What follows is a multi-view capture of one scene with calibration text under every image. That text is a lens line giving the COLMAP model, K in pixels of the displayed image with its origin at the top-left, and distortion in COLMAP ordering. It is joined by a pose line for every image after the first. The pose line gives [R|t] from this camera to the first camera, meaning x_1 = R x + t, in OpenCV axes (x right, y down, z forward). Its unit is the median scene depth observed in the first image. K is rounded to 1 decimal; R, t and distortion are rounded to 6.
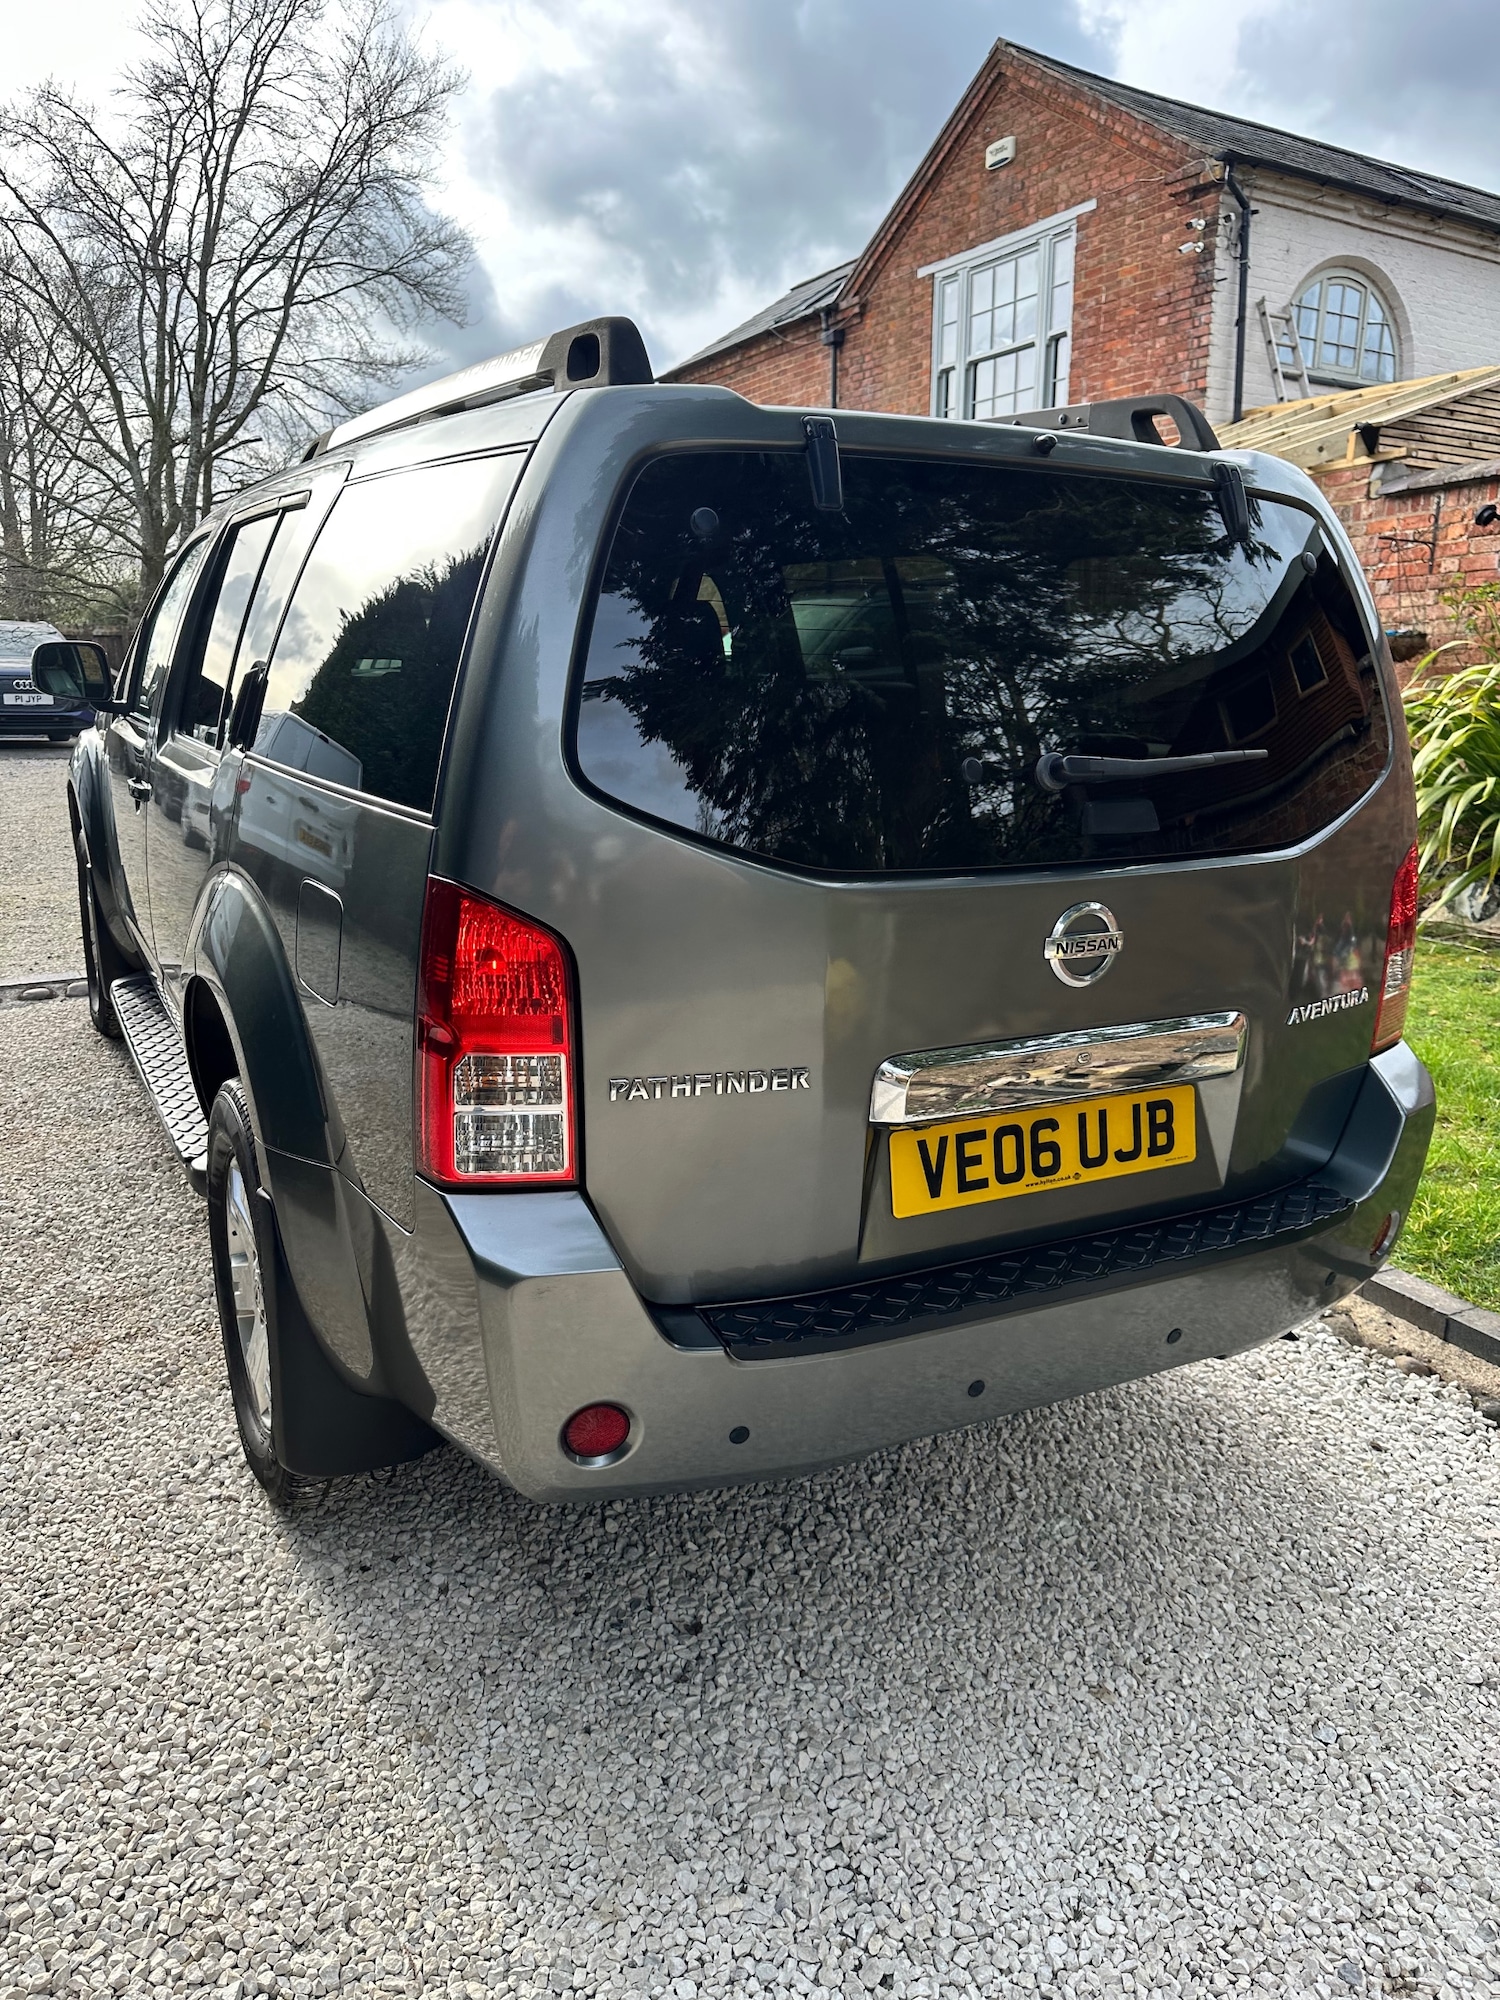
lens RADIAL K [[1423.7, 0, 756.1], [0, 1423.7, 1006.4], [0, 0, 1]] dist [0.014189, -0.018966]
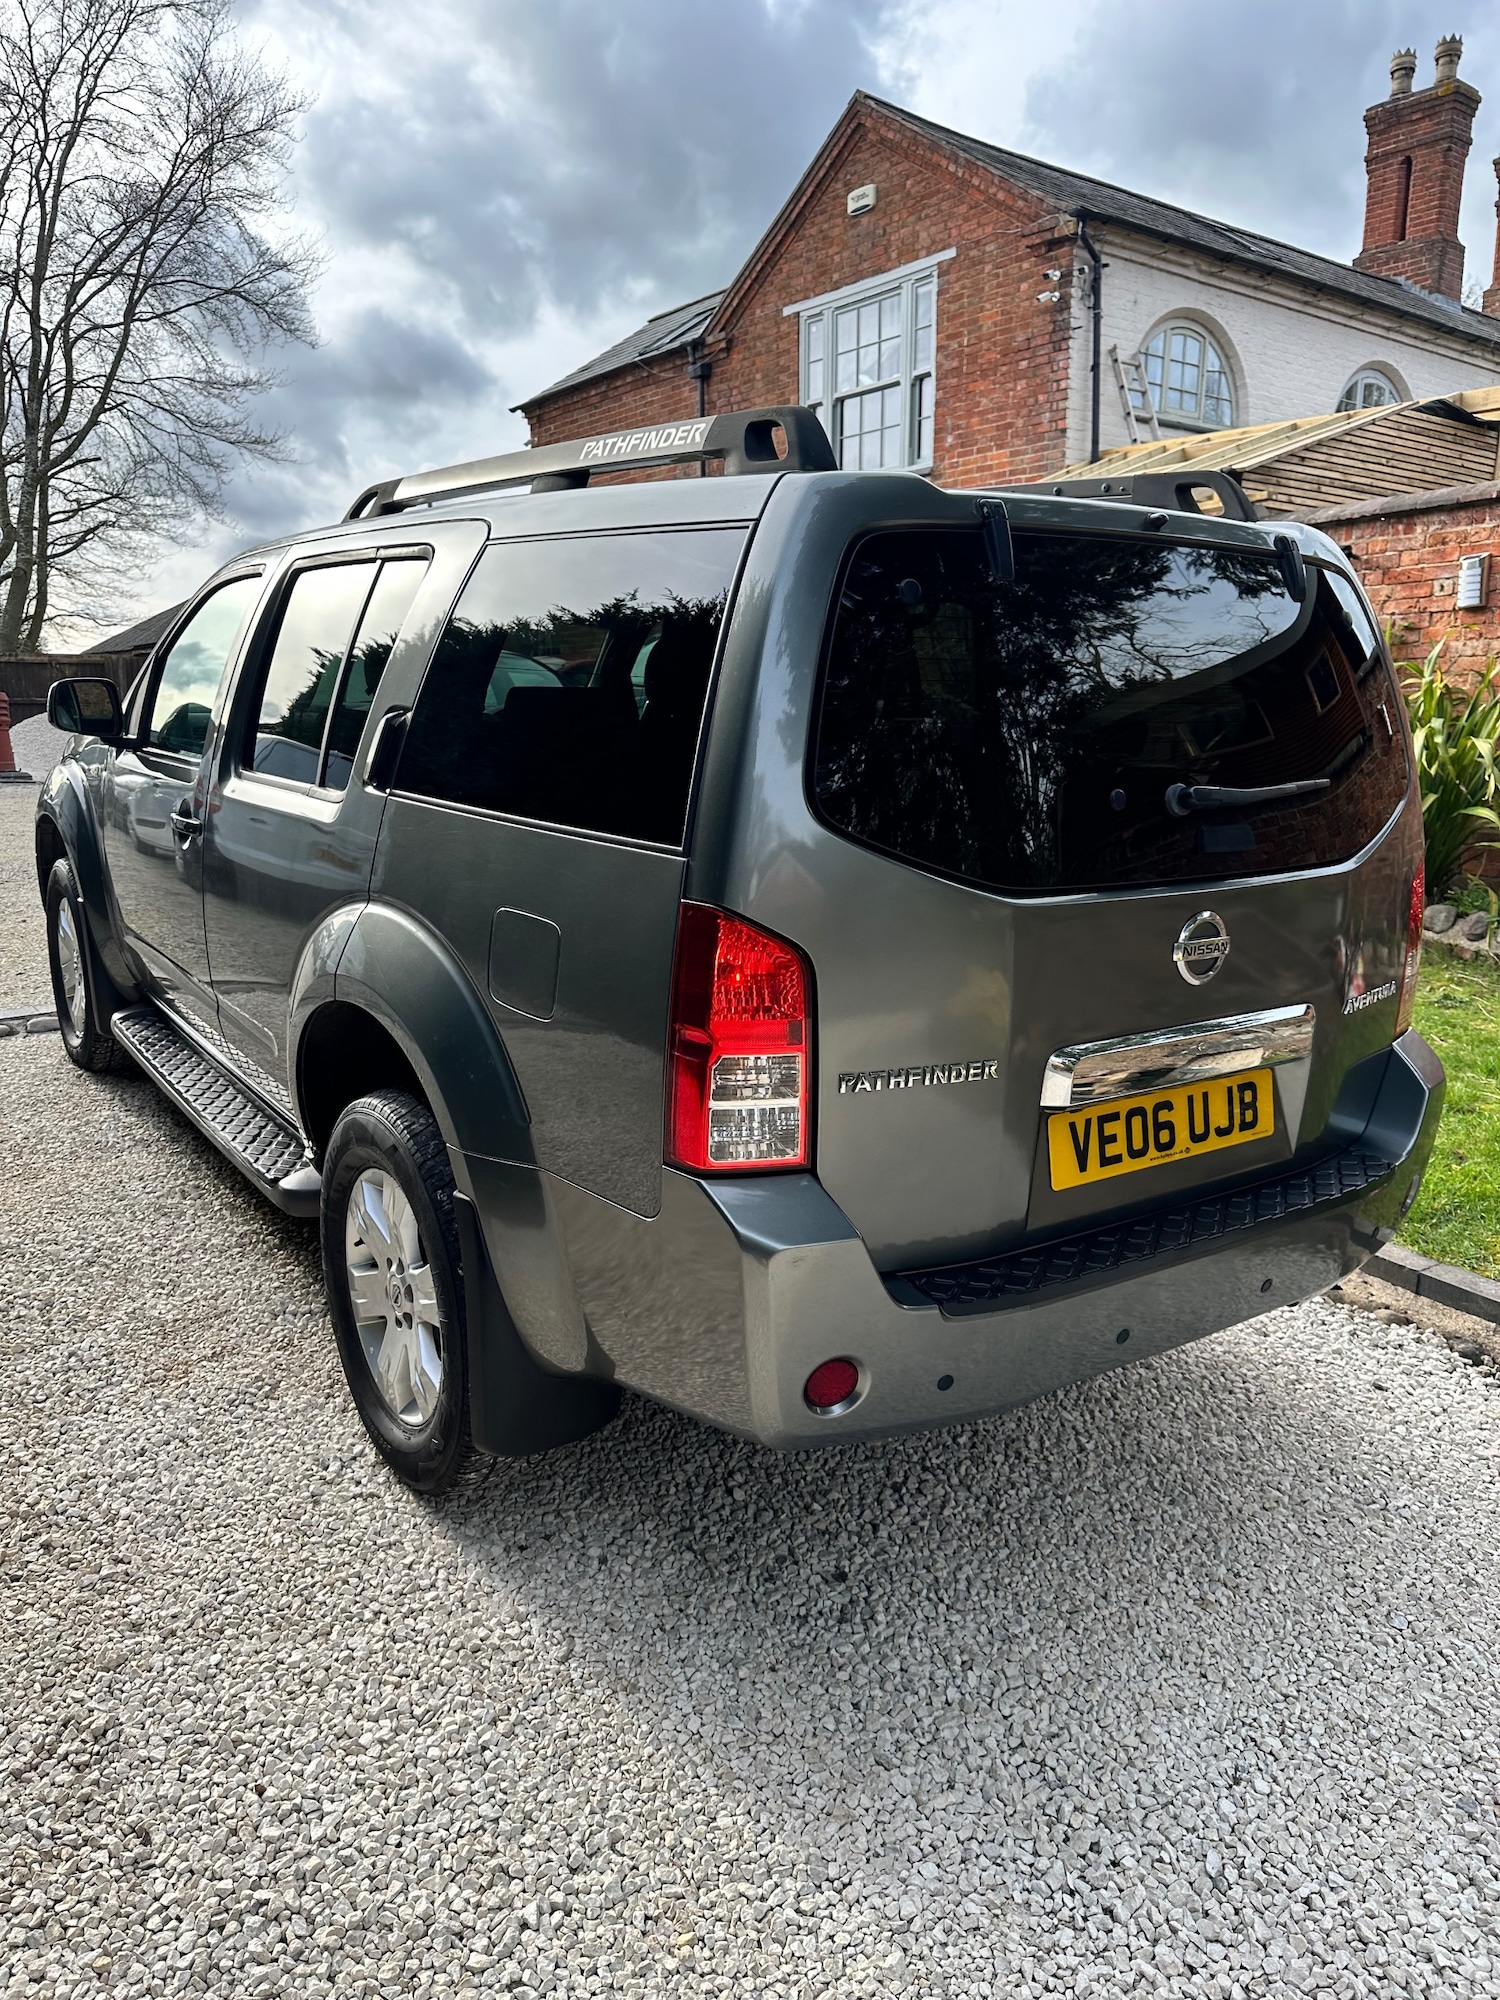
lens RADIAL K [[1430.2, 0, 745.7], [0, 1430.2, 1010.5], [0, 0, 1]] dist [0.021853, -0.029320]
pose [[0.992883, -0.028588, 0.115613, -0.220796], [0.029972, 0.999498, -0.010247, 0.006084], [-0.115262, 0.013639, 0.993242, -0.096234]]
